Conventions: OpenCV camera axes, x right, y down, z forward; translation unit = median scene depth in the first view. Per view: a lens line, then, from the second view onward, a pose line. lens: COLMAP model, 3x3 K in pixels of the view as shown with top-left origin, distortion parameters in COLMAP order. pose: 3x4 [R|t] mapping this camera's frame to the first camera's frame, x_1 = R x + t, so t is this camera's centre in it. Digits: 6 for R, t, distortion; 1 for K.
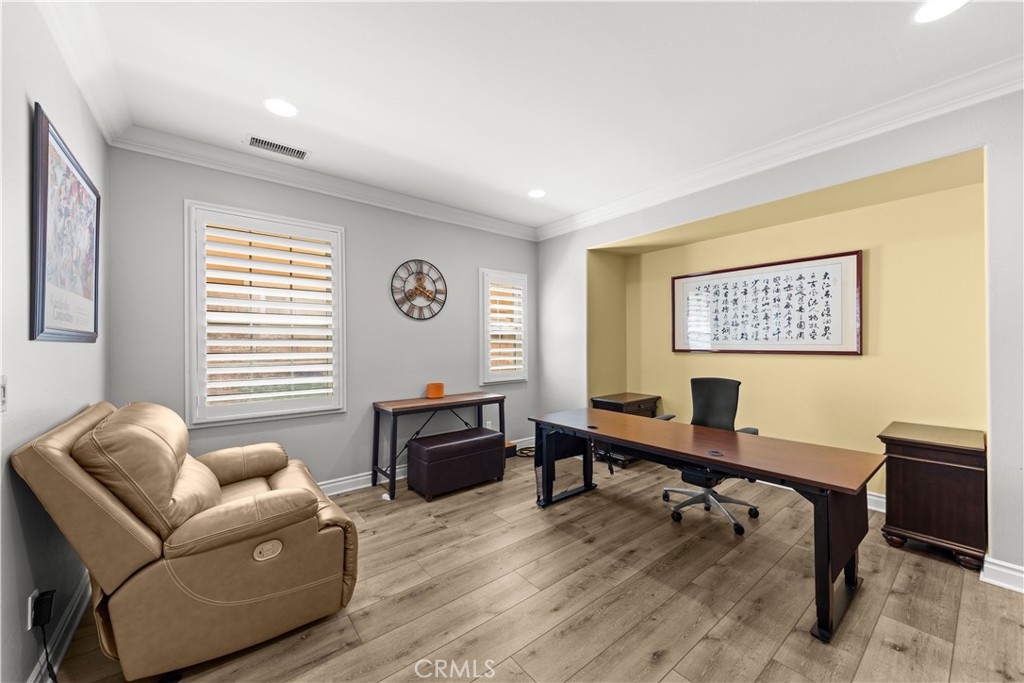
lens RADIAL K [[383.0, 0, 512.5], [0, 383.0, 345.9], [0, 0, 1]] dist [0.041036, -0.011969]
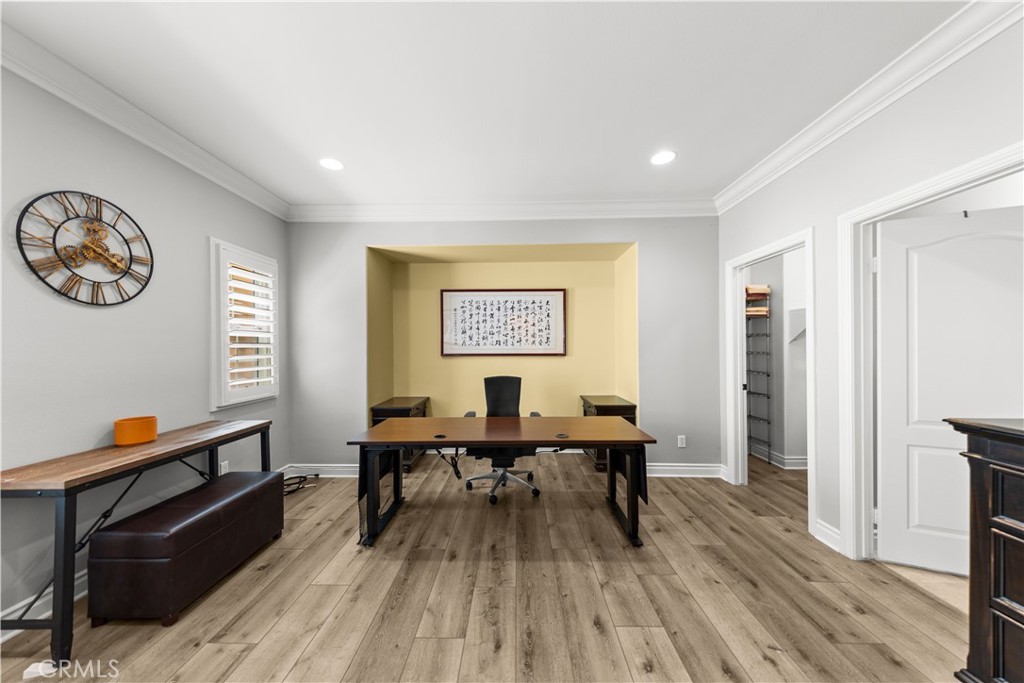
lens RADIAL K [[341.3, 0, 511.1], [0, 341.3, 348.0], [0, 0, 1]] dist [0.023384, -0.006784]
pose [[0.644287, 0.000535, 0.764784, -0.250439], [0.006838, 0.999956, -0.006460, -0.000387], [-0.764753, 0.009391, 0.644255, 0.243309]]
